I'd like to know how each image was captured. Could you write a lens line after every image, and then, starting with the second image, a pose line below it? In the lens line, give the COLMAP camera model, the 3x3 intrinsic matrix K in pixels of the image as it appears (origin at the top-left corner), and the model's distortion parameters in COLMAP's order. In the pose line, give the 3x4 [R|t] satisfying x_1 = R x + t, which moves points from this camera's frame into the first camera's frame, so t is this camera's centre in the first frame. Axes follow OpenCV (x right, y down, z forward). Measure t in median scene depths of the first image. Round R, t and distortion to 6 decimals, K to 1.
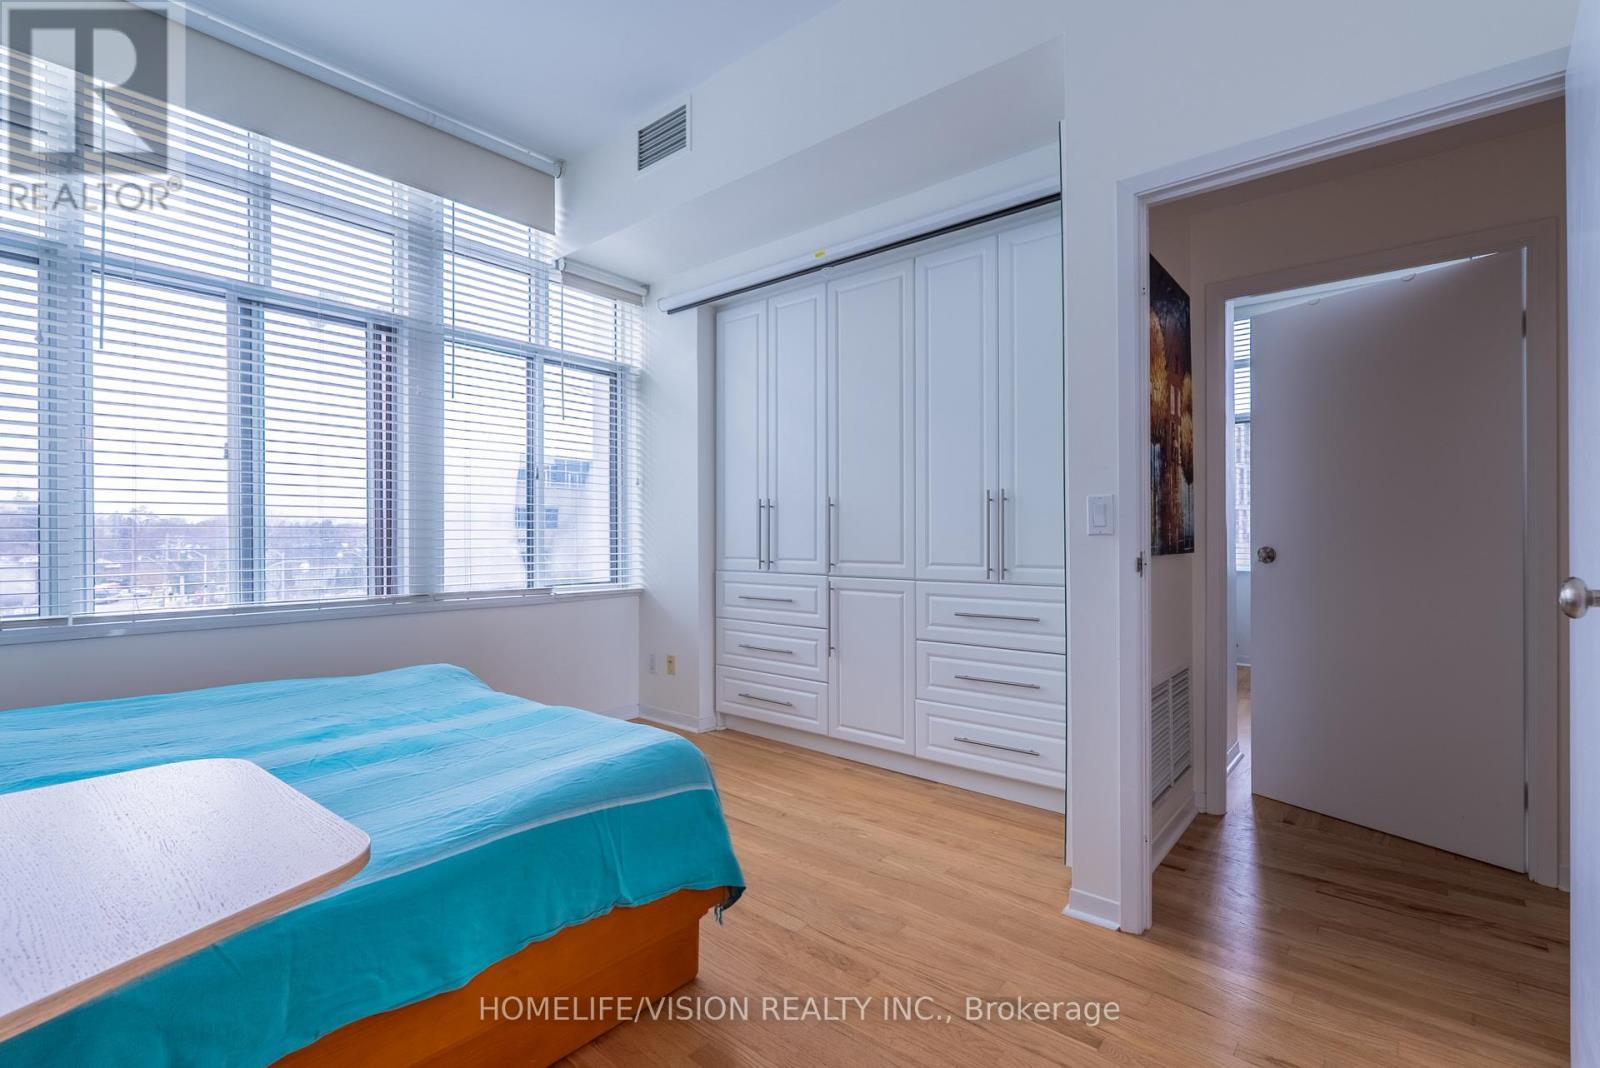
lens RADIAL K [[740.0, 0, 797.8], [0, 740.0, 538.5], [0, 0, 1]] dist [-0.000538, -0.000295]
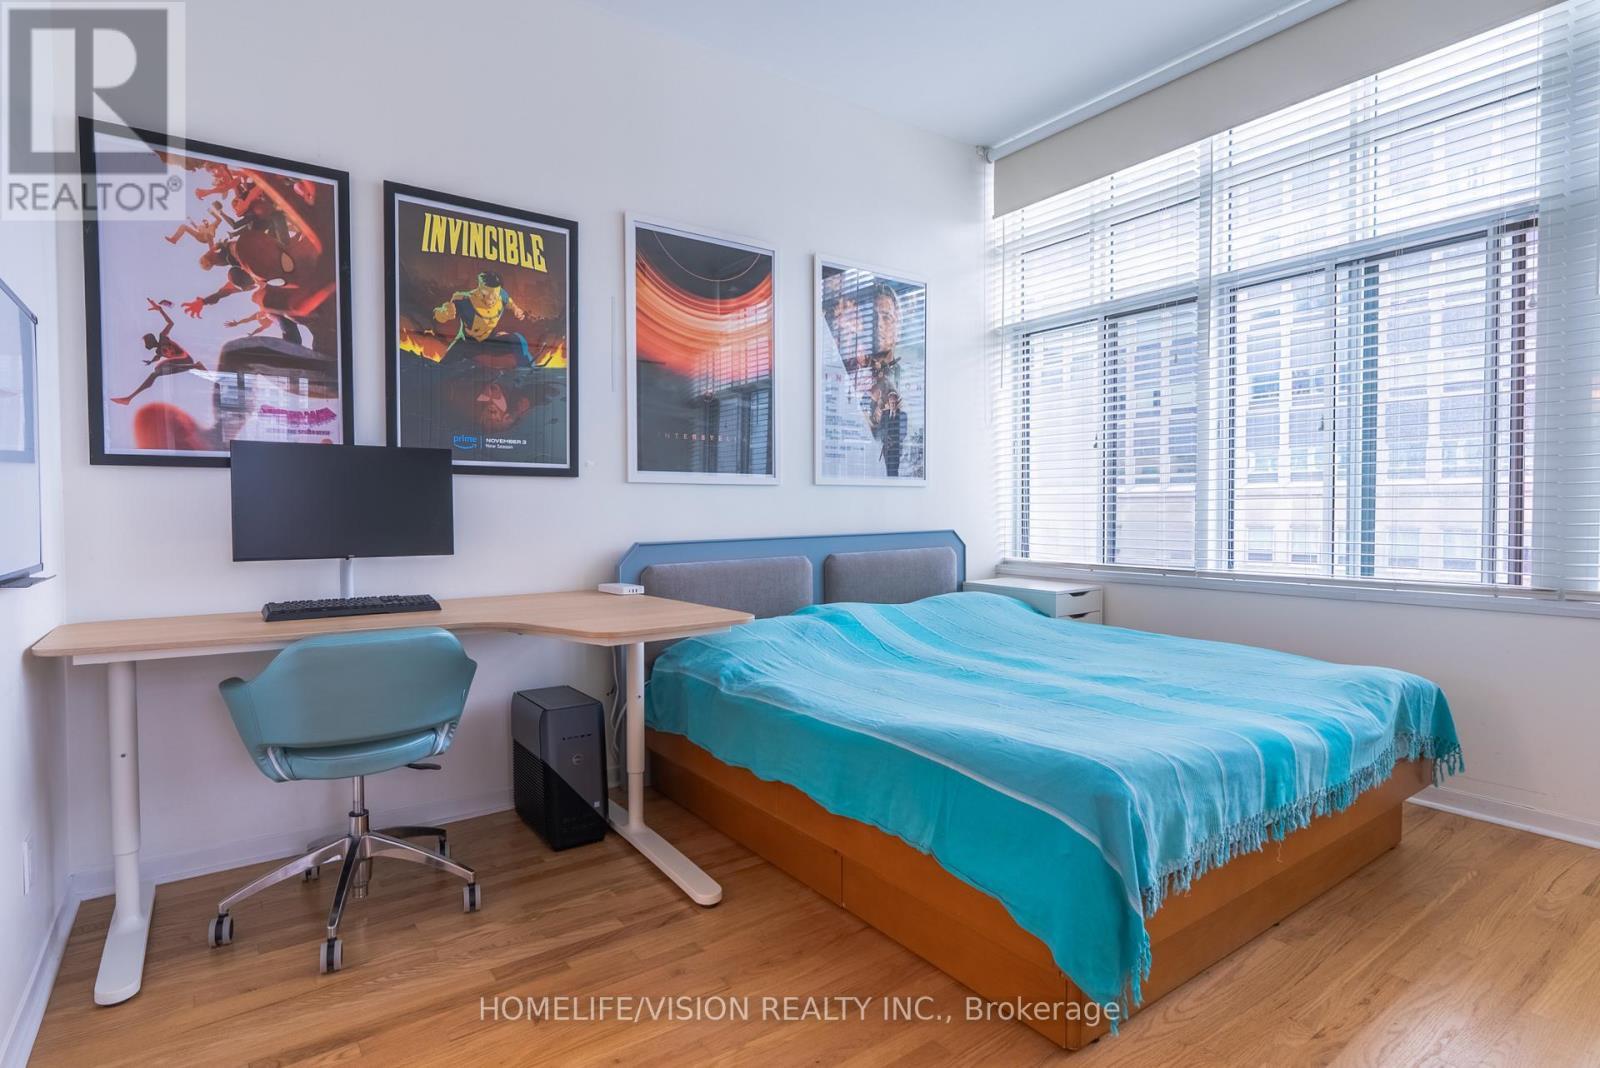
lens RADIAL K [[811.7, 0, 811.9], [0, 811.7, 520.1], [0, 0, 1]] dist [-0.005026, 0.000044]
pose [[-0.231523, 0.018282, -0.972658, 0.839452], [0.002744, 0.999832, 0.018140, -0.005121], [0.972826, 0.001531, -0.231534, 1.012639]]
